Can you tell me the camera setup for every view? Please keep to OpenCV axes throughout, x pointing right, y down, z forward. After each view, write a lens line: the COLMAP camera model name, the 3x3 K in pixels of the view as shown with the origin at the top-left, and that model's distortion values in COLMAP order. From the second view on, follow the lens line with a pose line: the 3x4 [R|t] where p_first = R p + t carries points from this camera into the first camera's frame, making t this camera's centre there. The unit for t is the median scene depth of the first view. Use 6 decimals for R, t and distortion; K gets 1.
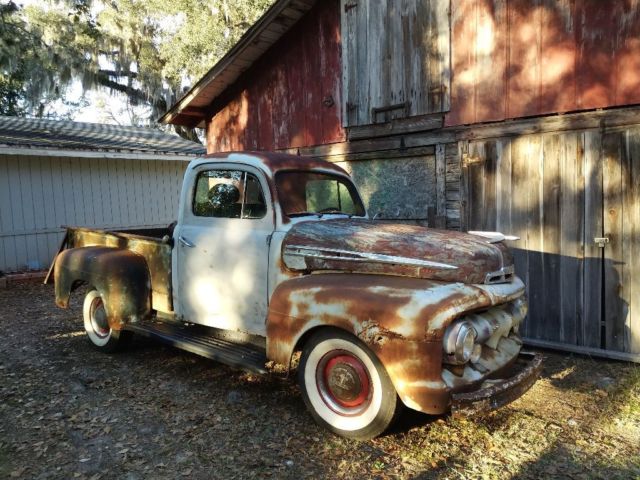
lens RADIAL K [[485.4, 0, 320.0], [0, 485.4, 240.0], [0, 0, 1]] dist [0.040861, -0.004737]
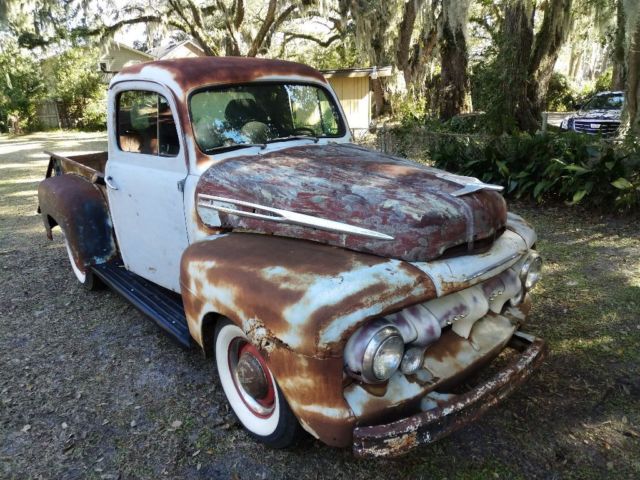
lens RADIAL K [[485.4, 0, 320.0], [0, 485.4, 240.0], [0, 0, 1]] dist [0.040861, -0.004737]
pose [[0.976906, 0.002728, -0.213652, 0.321806], [0.049670, 0.969628, 0.239490, -0.107514], [0.207816, -0.244571, 0.947099, 0.329062]]
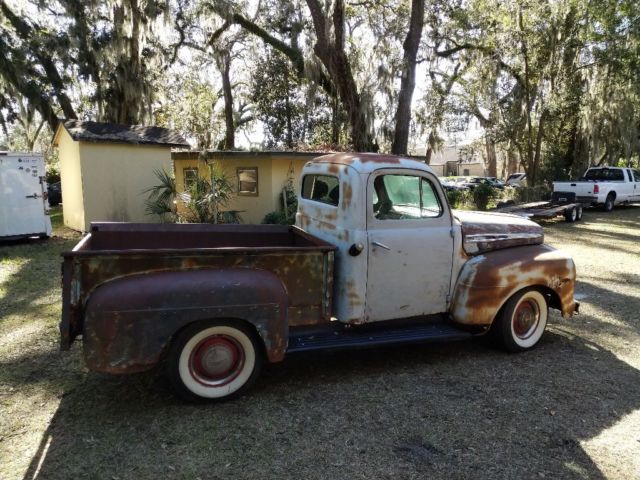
lens RADIAL K [[485.4, 0, 320.0], [0, 485.4, 240.0], [0, 0, 1]] dist [0.040861, -0.004737]
pose [[0.554666, -0.148646, 0.818688, -1.503471], [0.058260, 0.988437, 0.139995, -0.203258], [-0.830031, -0.029954, 0.556912, 0.684793]]
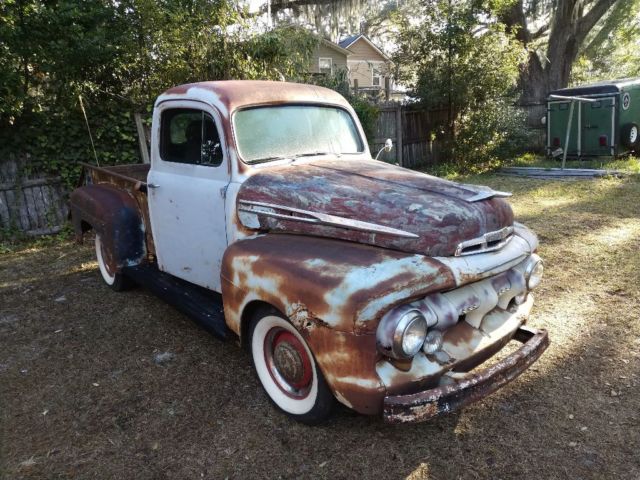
lens RADIAL K [[485.4, 0, 320.0], [0, 485.4, 240.0], [0, 0, 1]] dist [0.040861, -0.004737]
pose [[0.979067, 0.012777, -0.203135, 0.282395], [0.026684, 0.981356, 0.190337, -0.091240], [0.201780, -0.191773, 0.960473, 0.200978]]
